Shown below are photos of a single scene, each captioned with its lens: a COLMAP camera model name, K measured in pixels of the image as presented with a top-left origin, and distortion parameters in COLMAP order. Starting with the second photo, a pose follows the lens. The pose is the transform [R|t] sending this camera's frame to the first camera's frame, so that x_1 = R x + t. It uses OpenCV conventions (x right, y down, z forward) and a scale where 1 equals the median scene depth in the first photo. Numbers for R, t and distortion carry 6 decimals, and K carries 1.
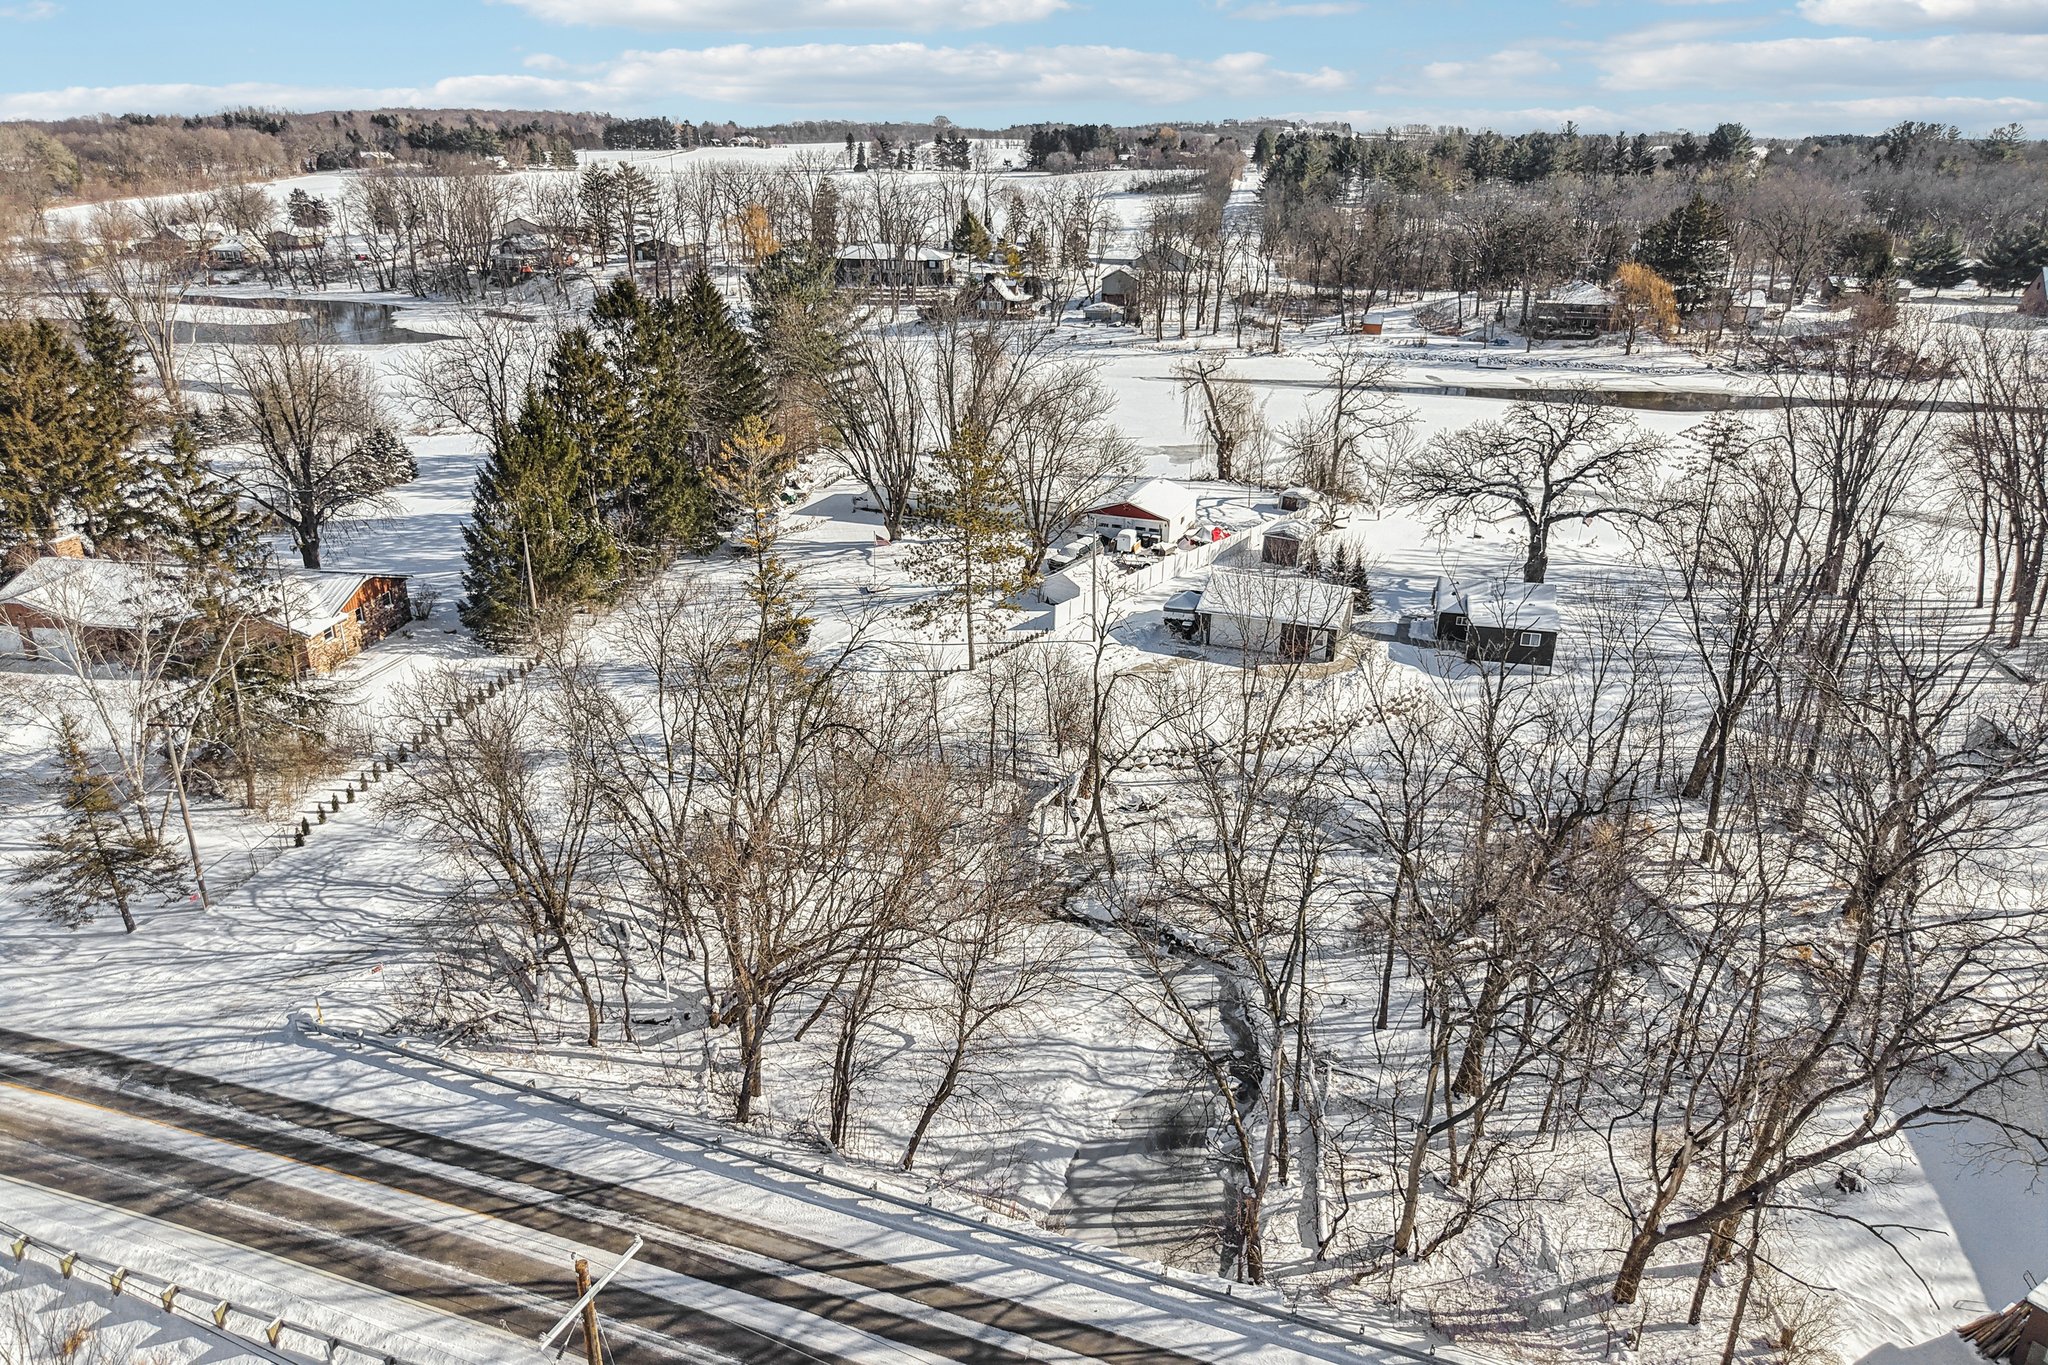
lens RADIAL K [[1404.1, 0, 991.1], [0, 1404.1, 690.2], [0, 0, 1]] dist [-0.003742, -0.002864]
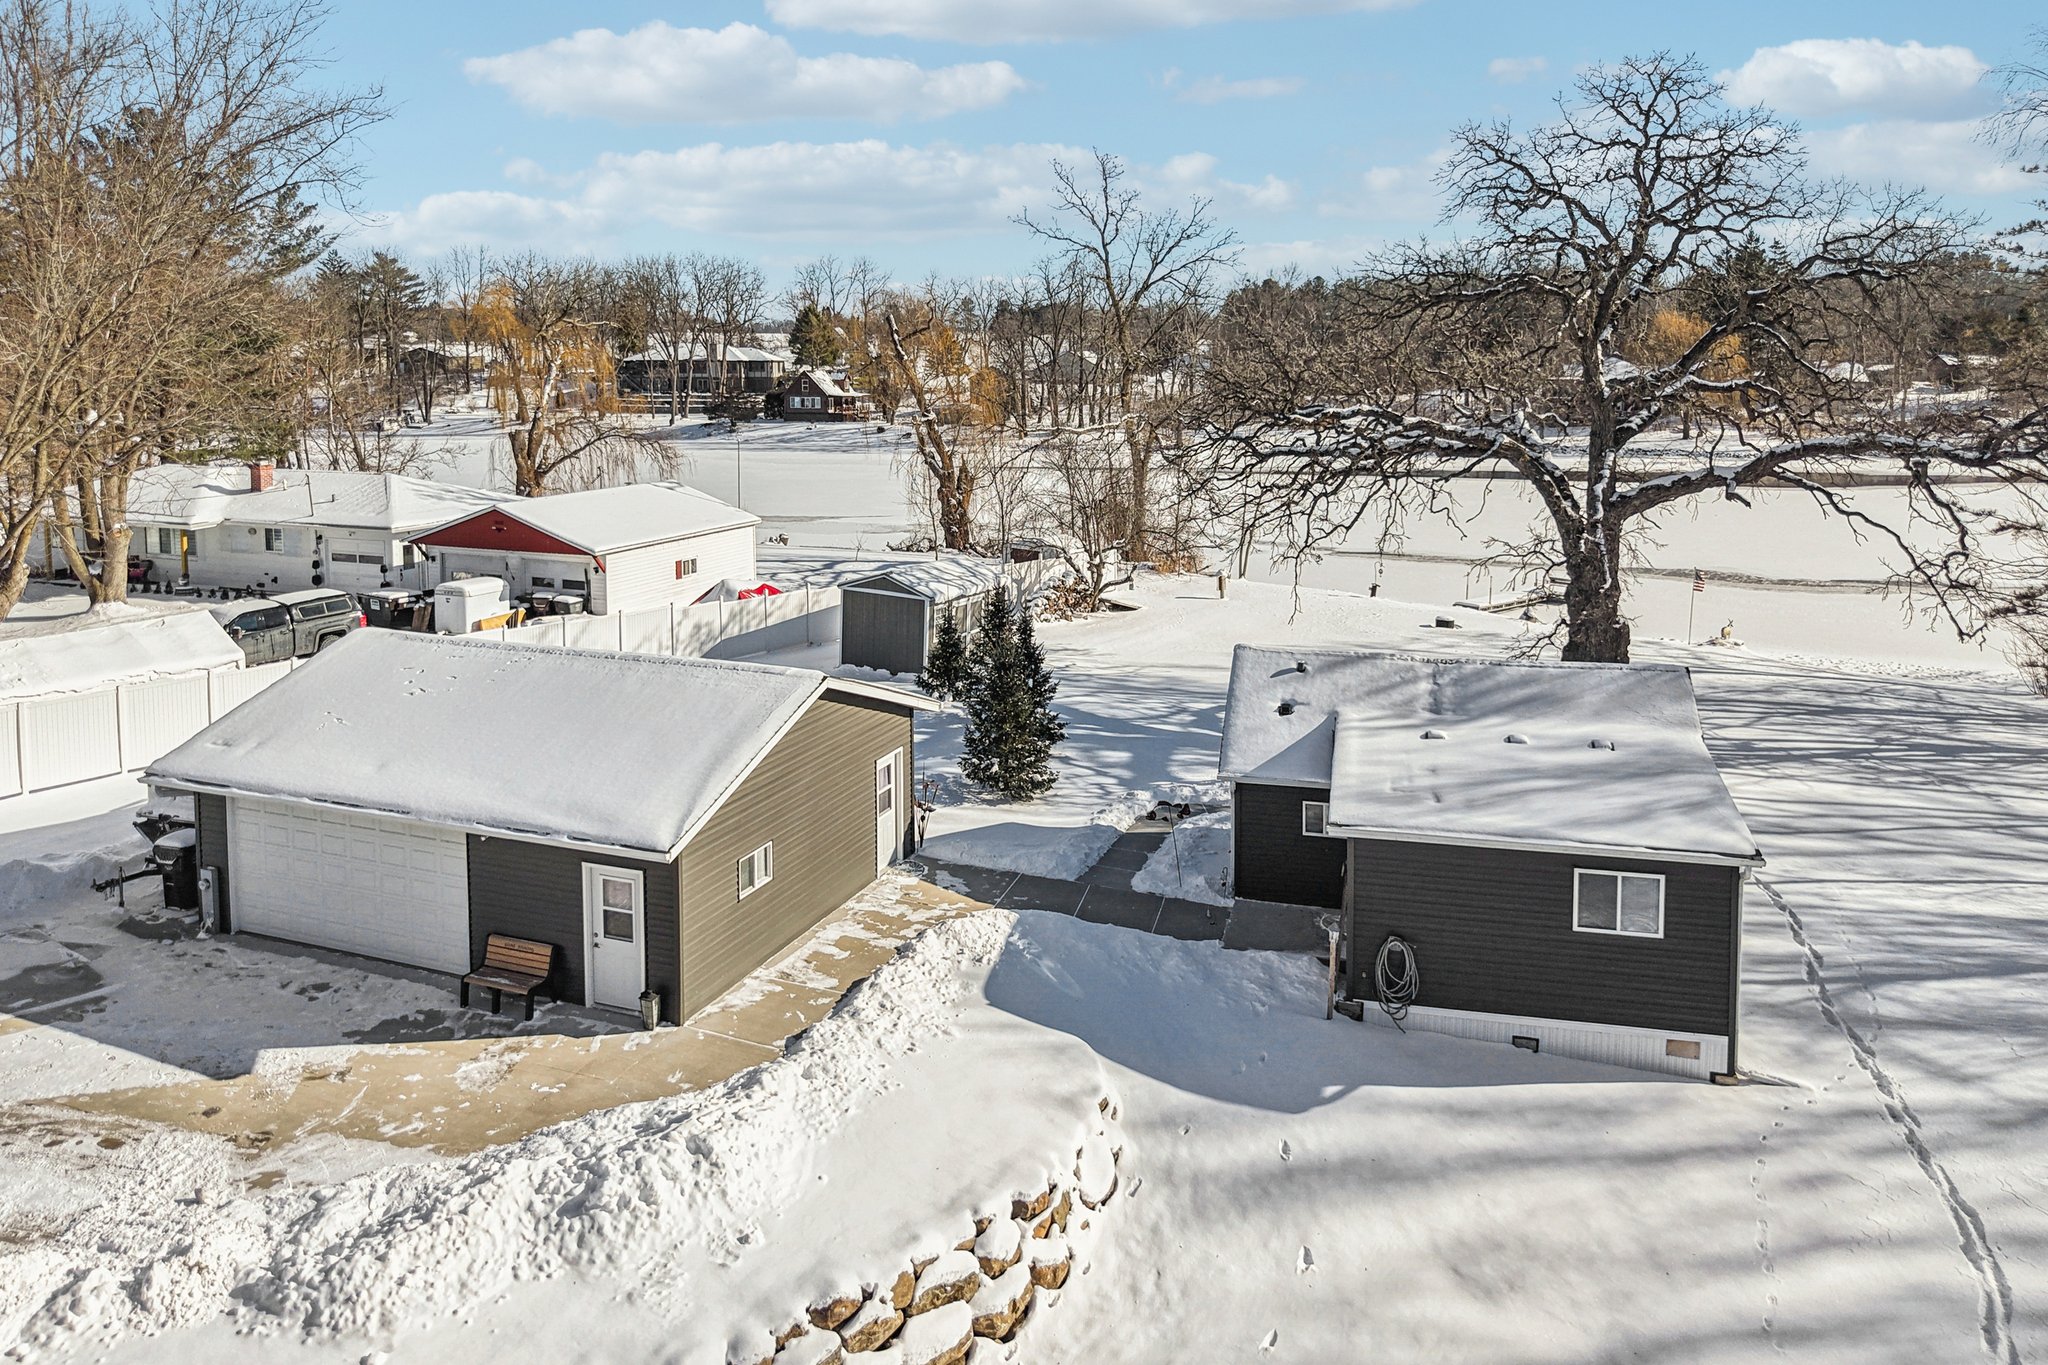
lens RADIAL K [[1479.2, 0, 1022.6], [0, 1479.2, 462.9], [0, 0, 1]] dist [-0.001353, -0.002076]
pose [[0.999925, -0.004651, 0.011336, 0.109725], [0.007806, 0.954903, -0.296815, -0.012650], [-0.009444, 0.296881, 0.954868, 0.288148]]
